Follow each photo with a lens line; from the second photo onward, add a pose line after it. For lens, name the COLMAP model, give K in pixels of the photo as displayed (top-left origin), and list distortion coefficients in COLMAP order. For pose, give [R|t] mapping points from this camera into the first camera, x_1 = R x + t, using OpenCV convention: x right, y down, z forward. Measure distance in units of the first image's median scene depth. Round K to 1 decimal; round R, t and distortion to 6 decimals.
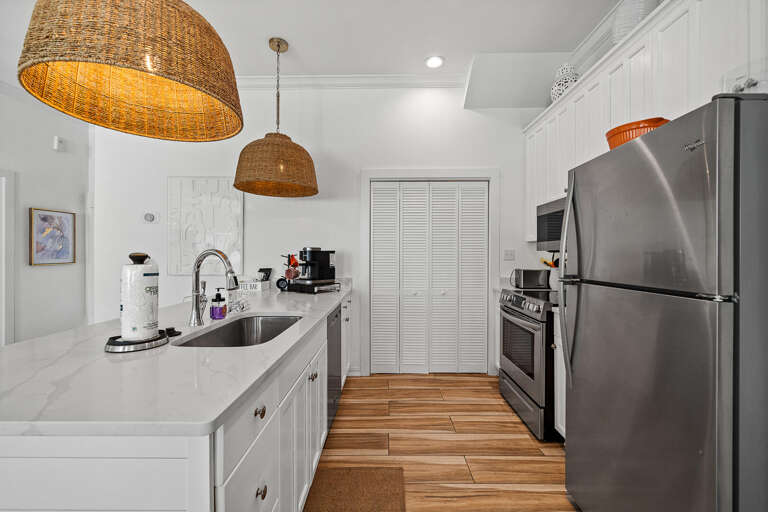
lens RADIAL K [[312.8, 0, 379.7], [0, 312.8, 254.6], [0, 0, 1]] dist [-0.004072, -0.000314]
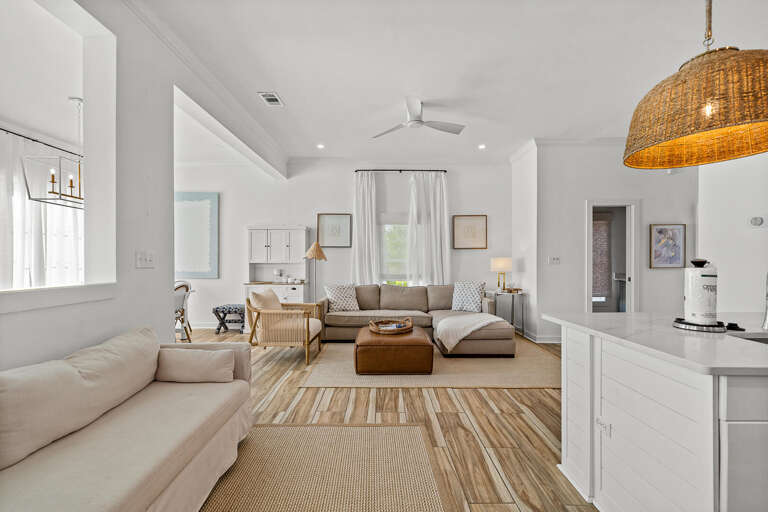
lens RADIAL K [[312.8, 0, 376.4], [0, 312.8, 257.6], [0, 0, 1]] dist [-0.004072, -0.000314]
pose [[-0.019635, -0.006209, -0.999788, 0.425751], [-0.001576, 0.999980, -0.006179, -0.001511], [0.999806, 0.001454, -0.019644, -0.257373]]
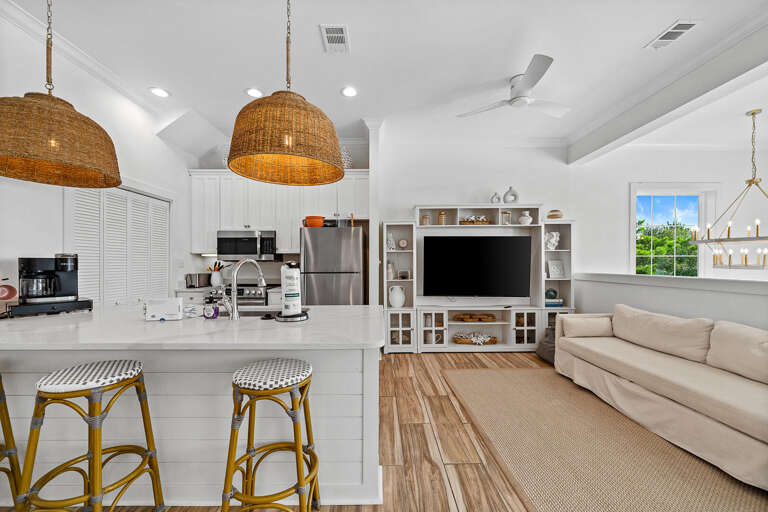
lens RADIAL K [[312.8, 0, 384.3], [0, 312.8, 262.5], [0, 0, 1]] dist [-0.004072, -0.000314]
pose [[-0.014177, 0.013609, 0.999807, -1.172535], [-0.007575, 0.999877, -0.013718, 0.014618], [-0.999871, -0.007768, -0.014072, 0.231170]]
